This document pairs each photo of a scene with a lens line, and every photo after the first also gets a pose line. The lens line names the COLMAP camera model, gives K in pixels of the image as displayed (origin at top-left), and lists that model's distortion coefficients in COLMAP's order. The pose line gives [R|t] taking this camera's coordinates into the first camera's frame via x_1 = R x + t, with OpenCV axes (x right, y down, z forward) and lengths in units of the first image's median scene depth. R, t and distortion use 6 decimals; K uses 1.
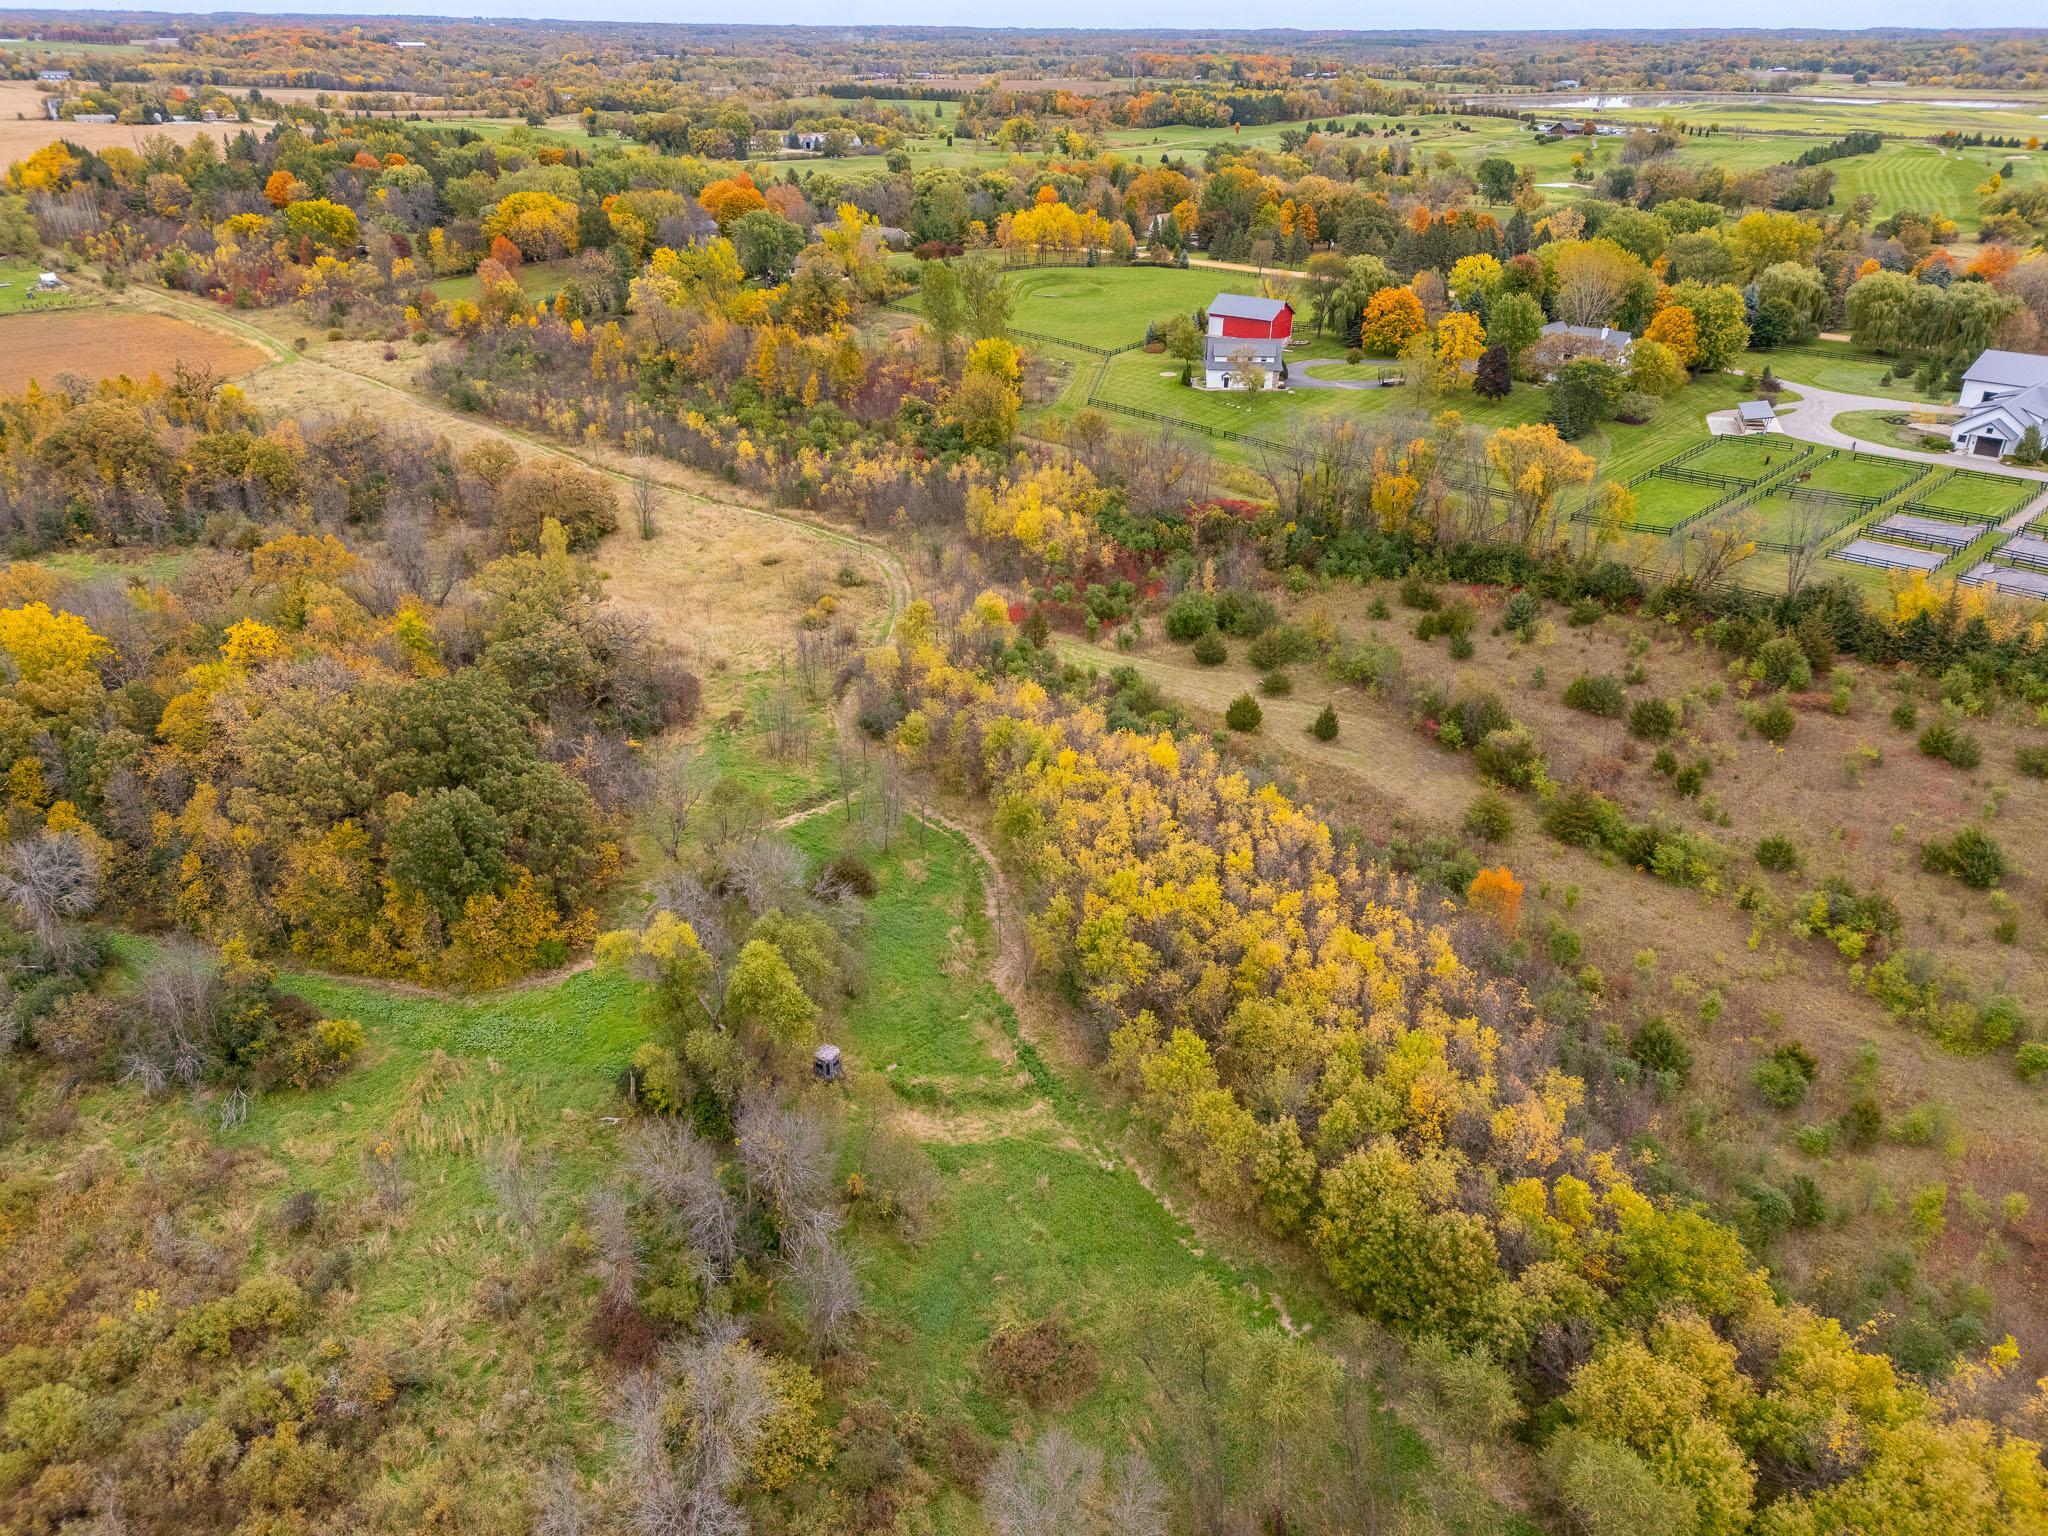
lens RADIAL K [[1482.3, 0, 1022.6], [0, 1482.3, 781.6], [0, 0, 1]] dist [0.108661, -0.096940]
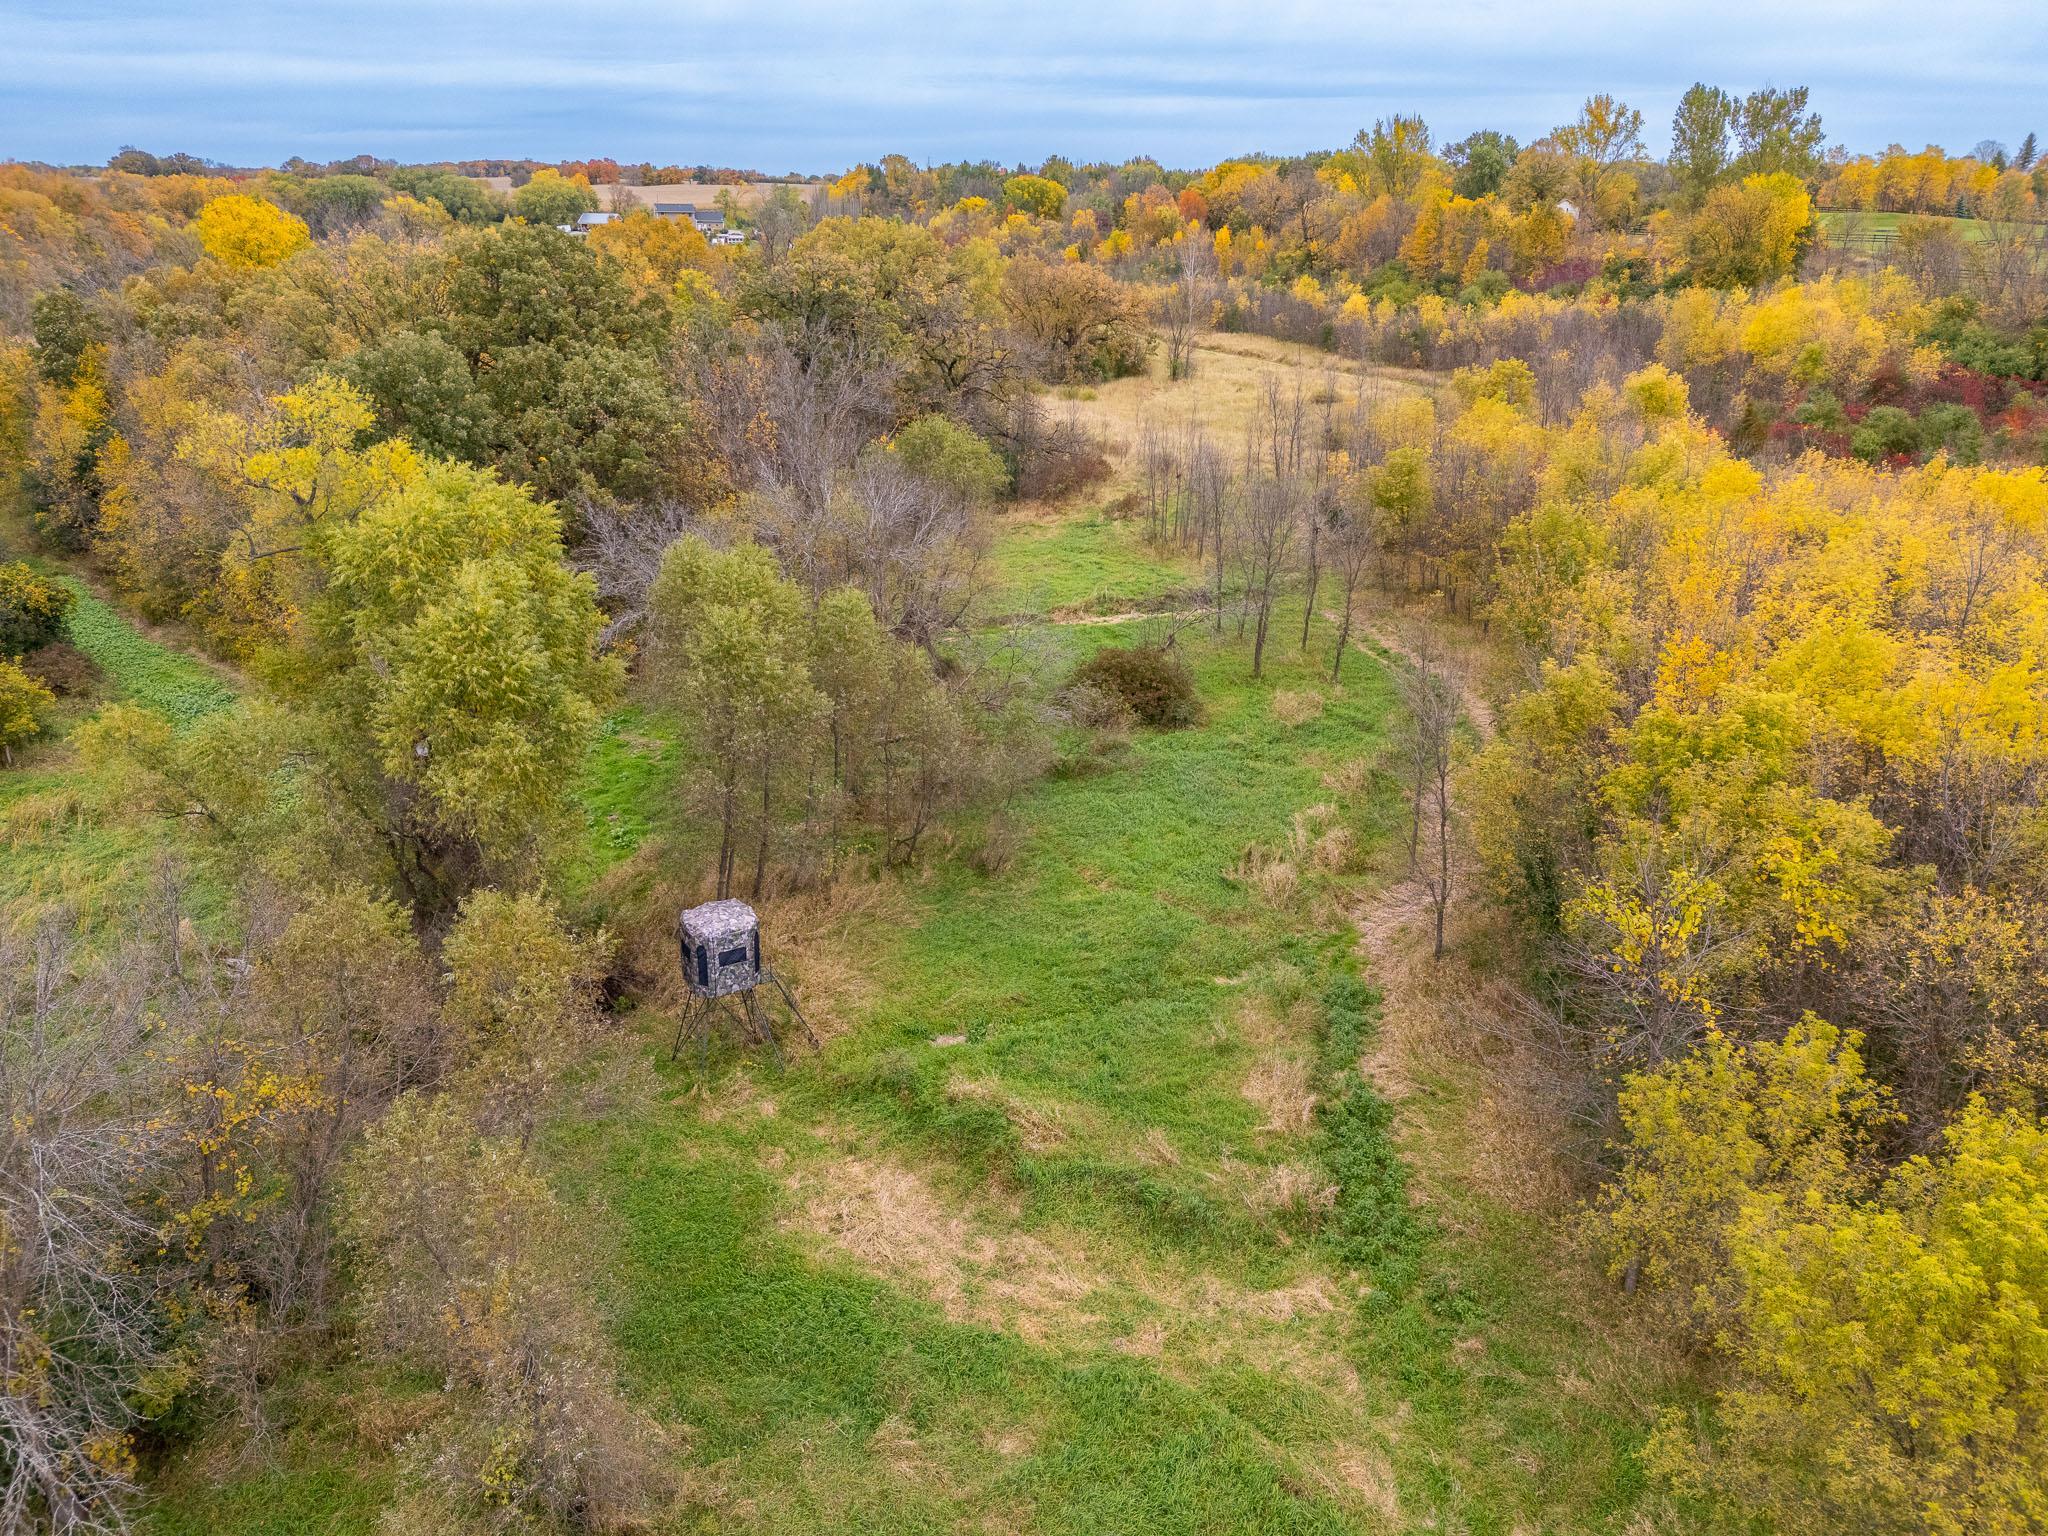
lens RADIAL K [[1482.3, 0, 1019.9], [0, 1482.3, 775.2], [0, 0, 1]] dist [0.108661, -0.096940]
pose [[0.880516, 0.169920, -0.442513, 0.033776], [-0.212344, 0.976028, -0.047739, 0.073340], [0.423794, 0.136000, 0.895490, 0.350966]]
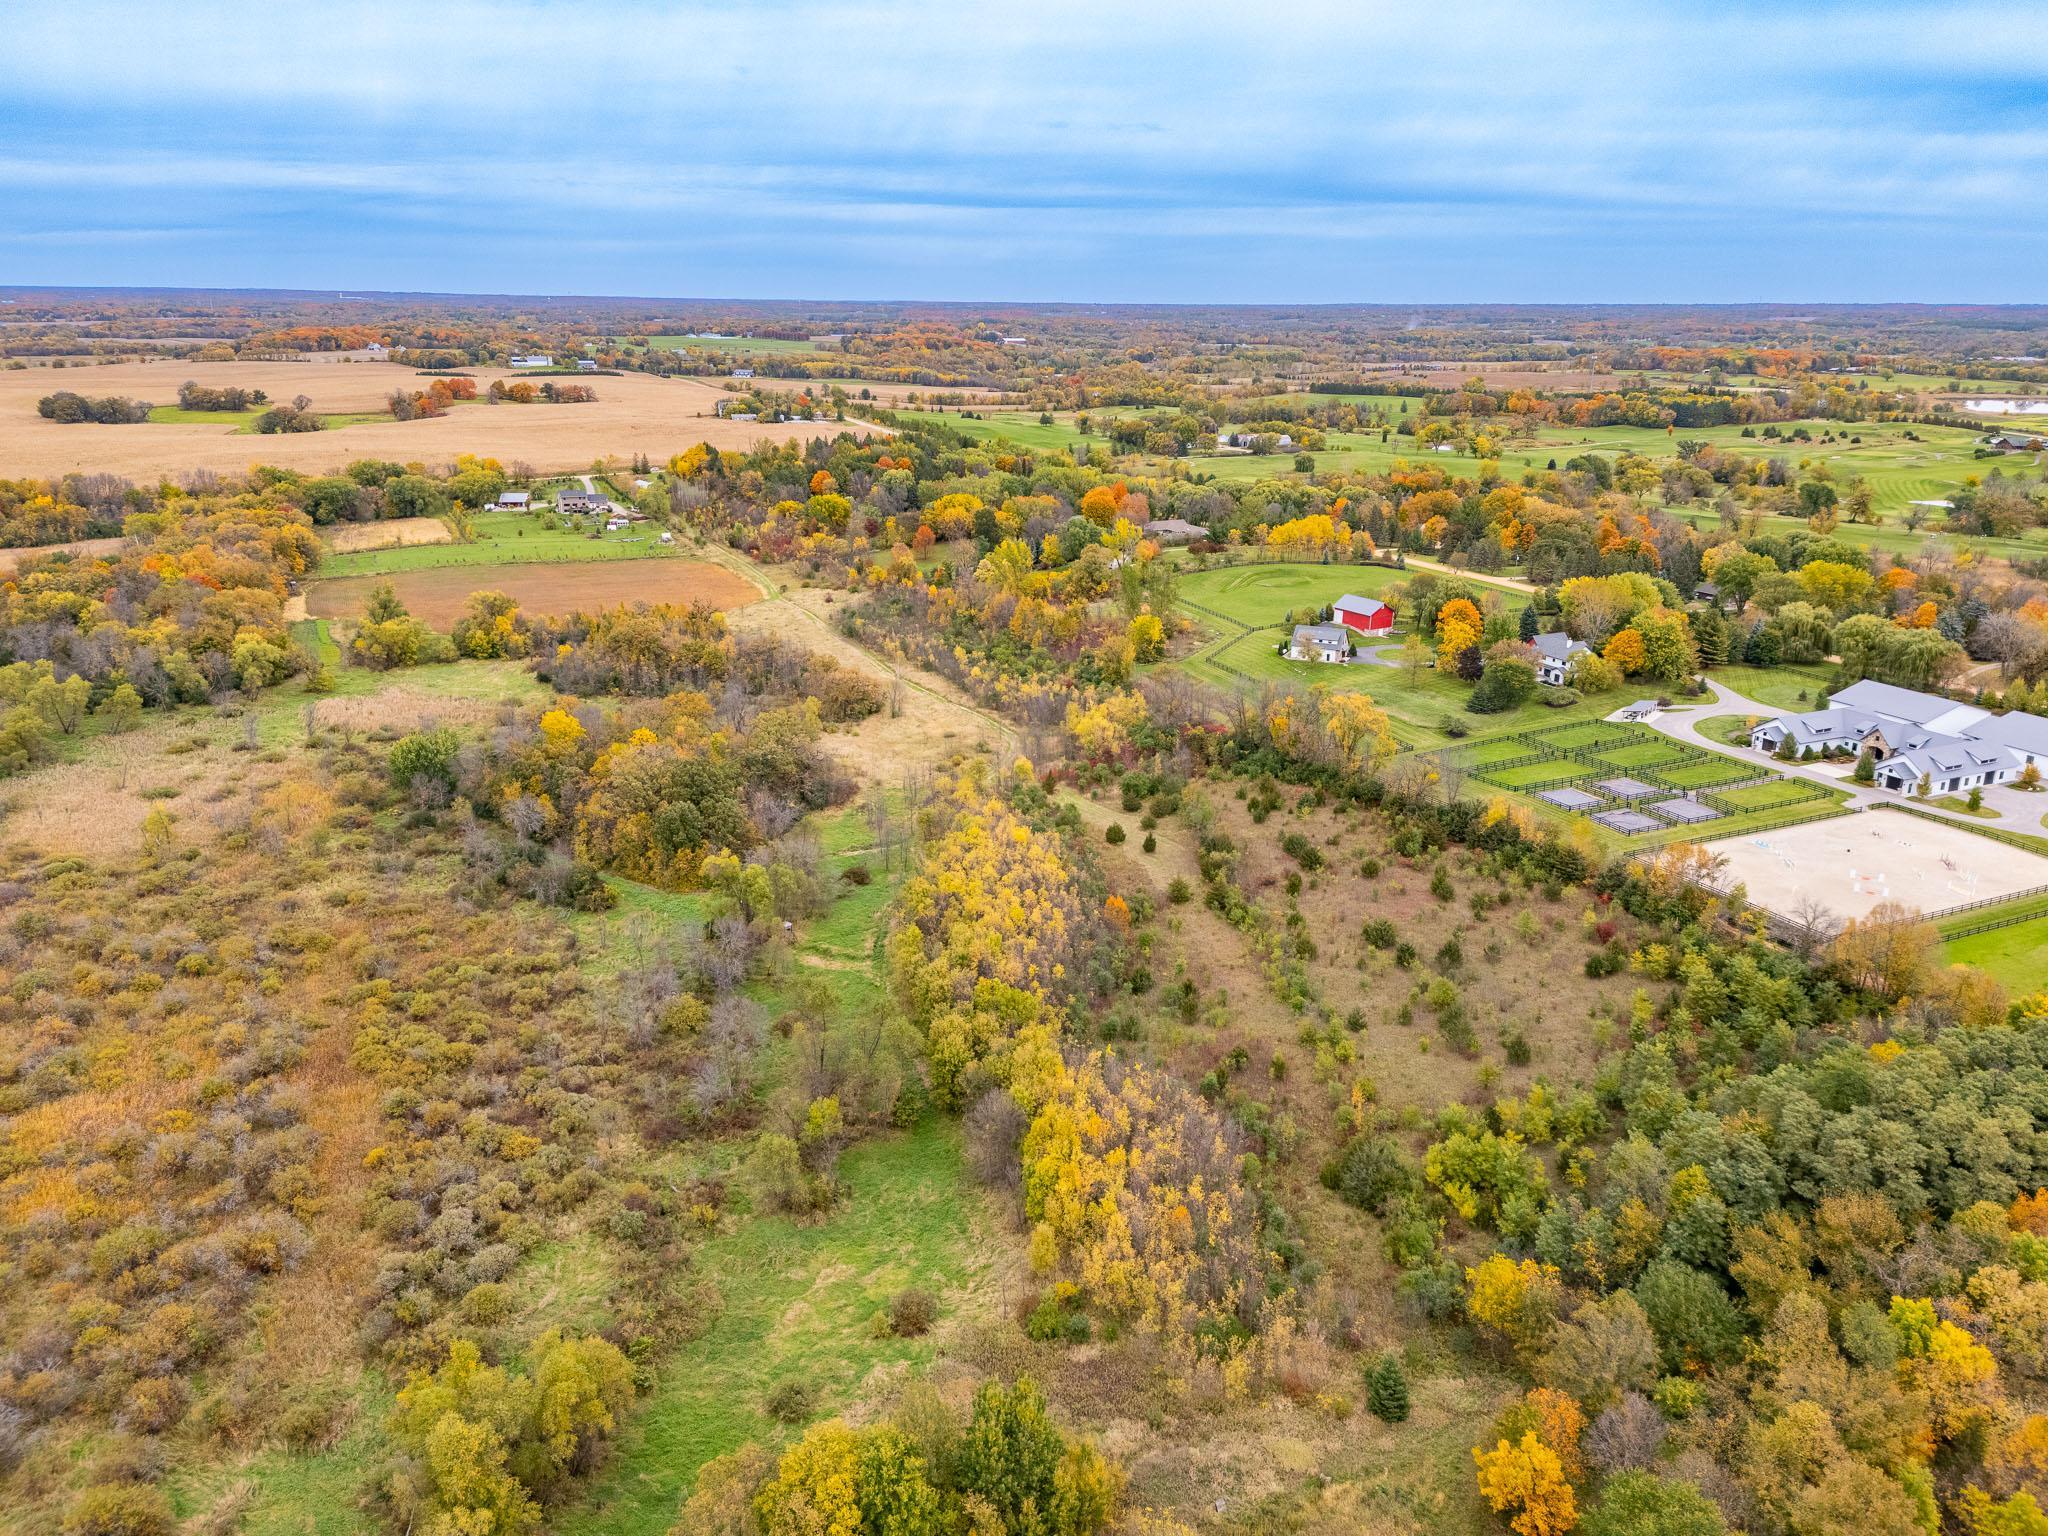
lens RADIAL K [[1482.3, 0, 1030.2], [0, 1482.3, 771.8], [0, 0, 1]] dist [0.108661, -0.096940]
pose [[0.936791, 0.105464, -0.333616, 0.457442], [-0.157282, 0.978656, -0.132271, 0.094547], [0.312545, 0.176382, 0.933384, -0.500415]]
